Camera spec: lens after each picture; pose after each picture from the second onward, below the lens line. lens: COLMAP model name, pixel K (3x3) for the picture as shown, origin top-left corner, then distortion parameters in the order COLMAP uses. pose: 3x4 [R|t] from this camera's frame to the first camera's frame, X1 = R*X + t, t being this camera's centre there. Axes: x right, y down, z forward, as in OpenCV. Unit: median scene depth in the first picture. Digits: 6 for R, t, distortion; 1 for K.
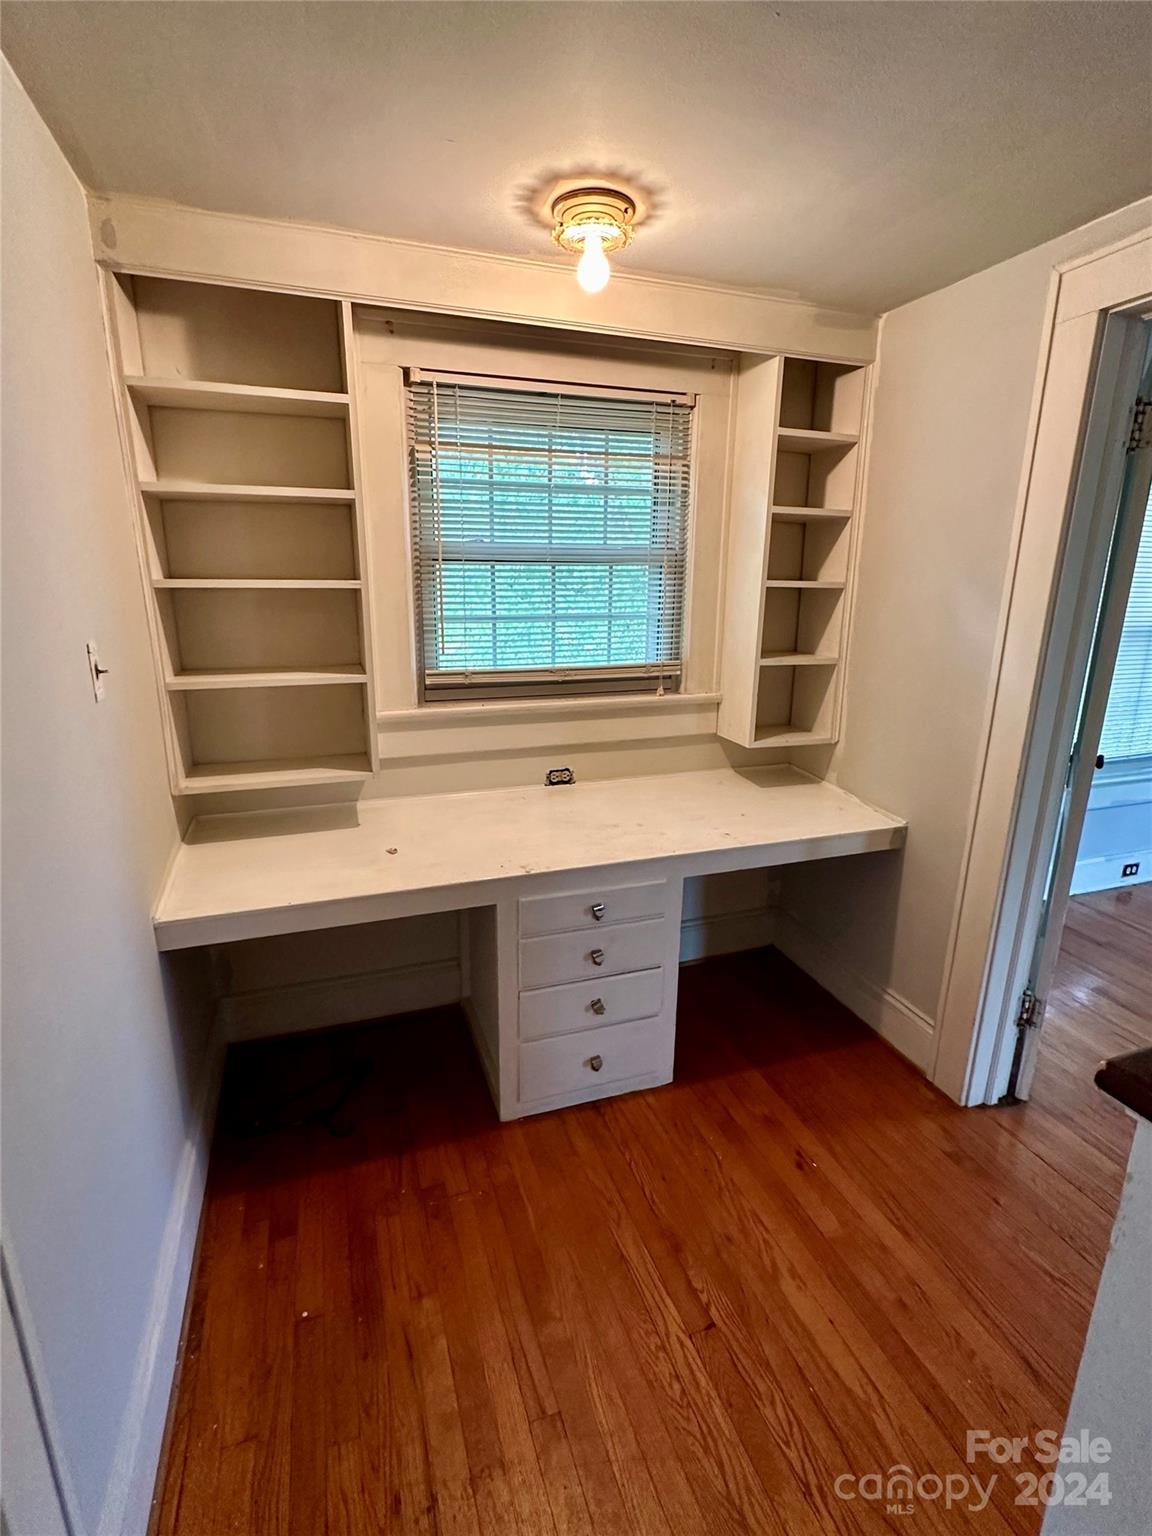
lens RADIAL K [[729.7, 0, 578.6], [0, 729.7, 770.5], [0, 0, 1]] dist [0.014533, 0.000638]
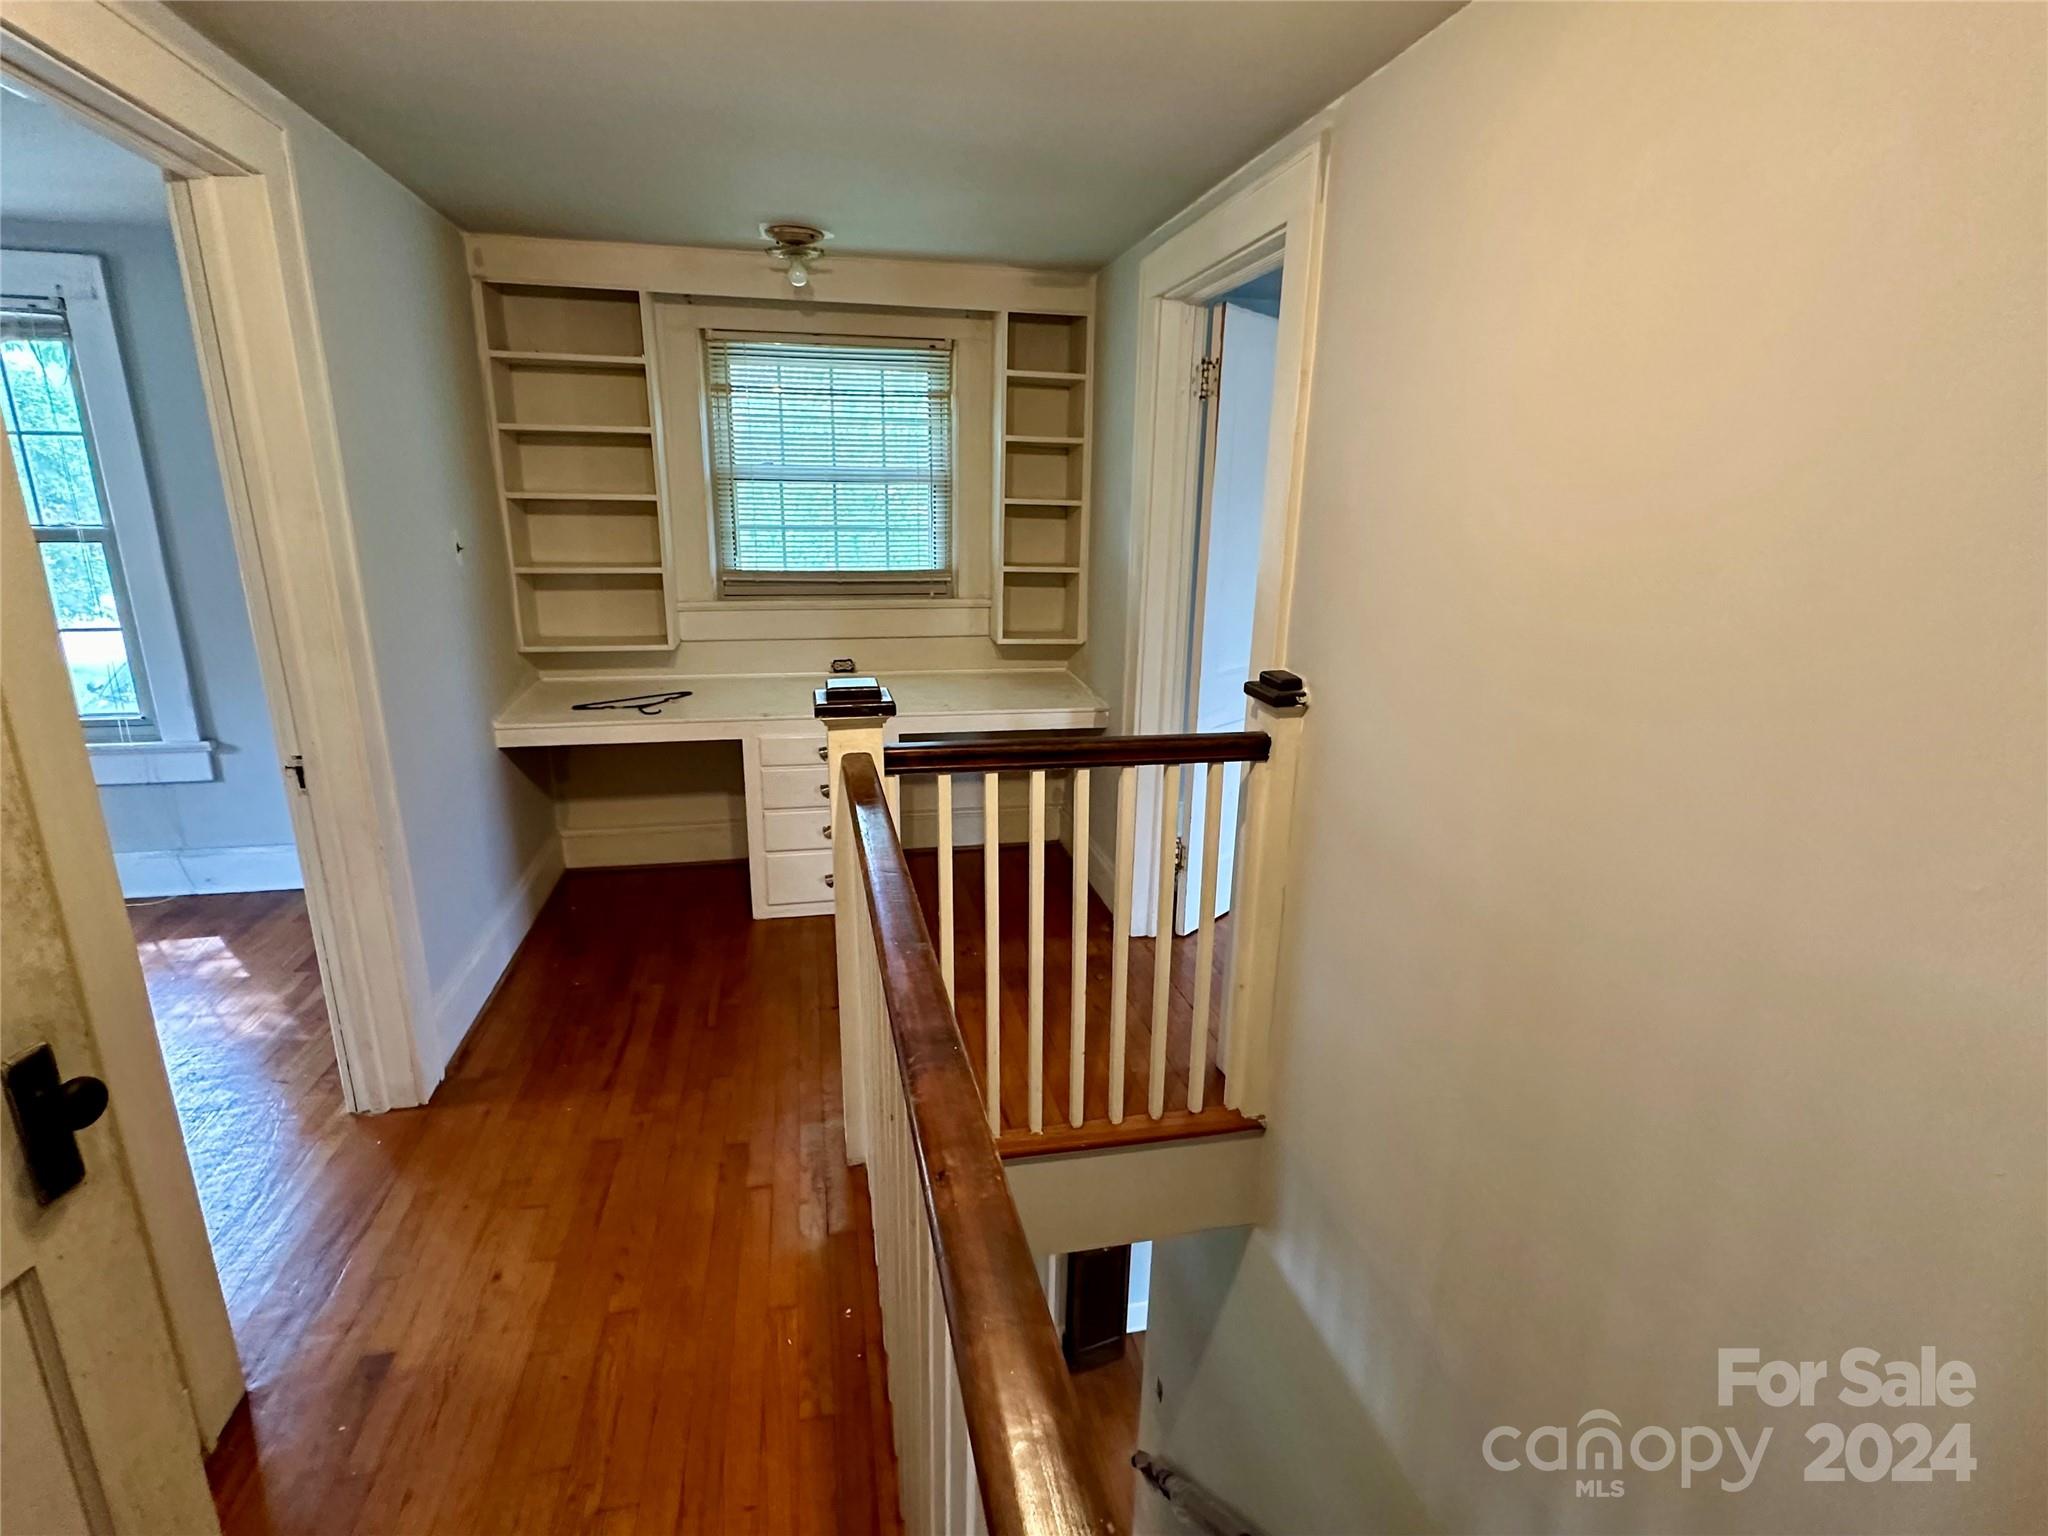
lens RADIAL K [[972.9, 0, 1012.1], [0, 972.9, 773.1], [0, 0, 1]] dist [0.014533, 0.000638]
pose [[0.992180, 0.042328, -0.117415, 0.473910], [-0.040600, 0.999030, 0.017075, 0.156644], [0.118024, -0.012175, 0.992936, -0.568247]]
